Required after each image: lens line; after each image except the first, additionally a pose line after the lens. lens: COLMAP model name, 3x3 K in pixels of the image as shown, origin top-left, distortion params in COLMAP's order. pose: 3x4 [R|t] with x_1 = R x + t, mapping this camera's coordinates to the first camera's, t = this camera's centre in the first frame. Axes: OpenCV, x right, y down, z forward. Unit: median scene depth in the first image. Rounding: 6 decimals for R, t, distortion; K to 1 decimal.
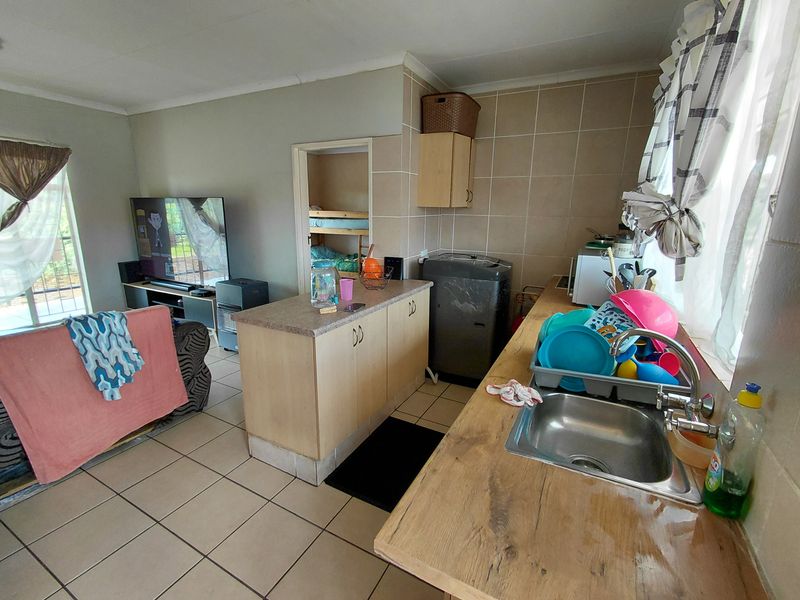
lens RADIAL K [[373.0, 0, 397.7], [0, 373.0, 299.1], [0, 0, 1]] dist [0.015427, -0.004671]
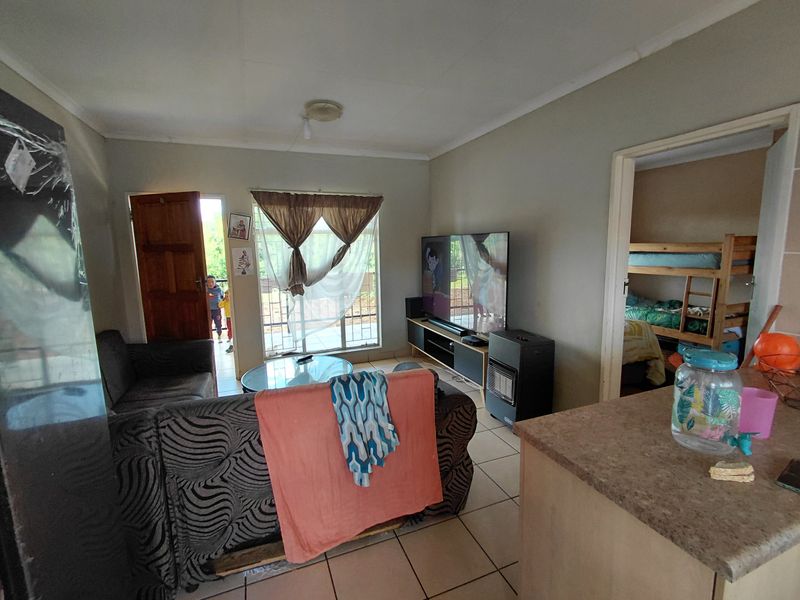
lens RADIAL K [[373.0, 0, 401.6], [0, 373.0, 294.0], [0, 0, 1]] dist [0.015427, -0.004671]
pose [[0.777649, 0.056065, -0.626194, -0.118768], [-0.117402, 0.991446, -0.057030, -0.057033], [0.617640, 0.117866, 0.777579, 0.213640]]
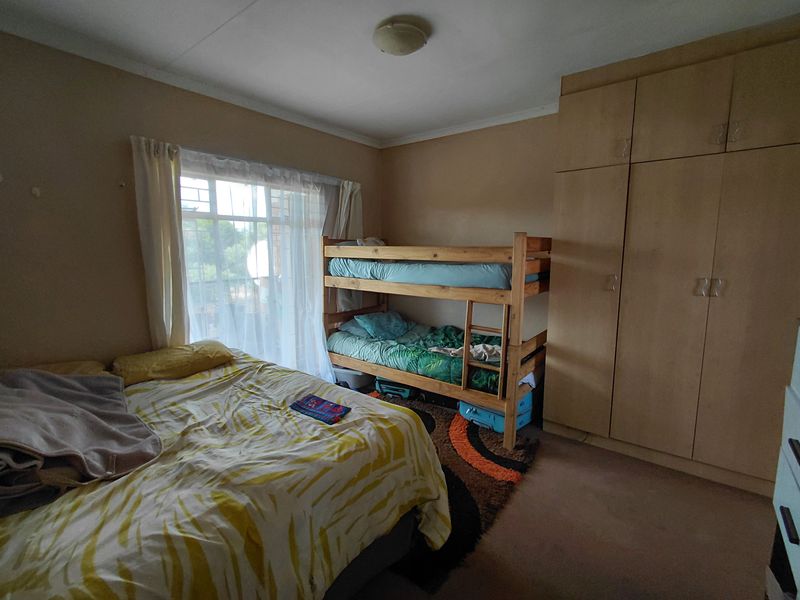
lens RADIAL K [[373.0, 0, 396.3], [0, 373.0, 297.2], [0, 0, 1]] dist [0.015427, -0.004671]
pose [[0.985174, 0.005619, -0.171466, -0.169177], [-0.022525, 0.995048, -0.096813, -0.201823], [0.170073, 0.099240, 0.980422, 0.869734]]
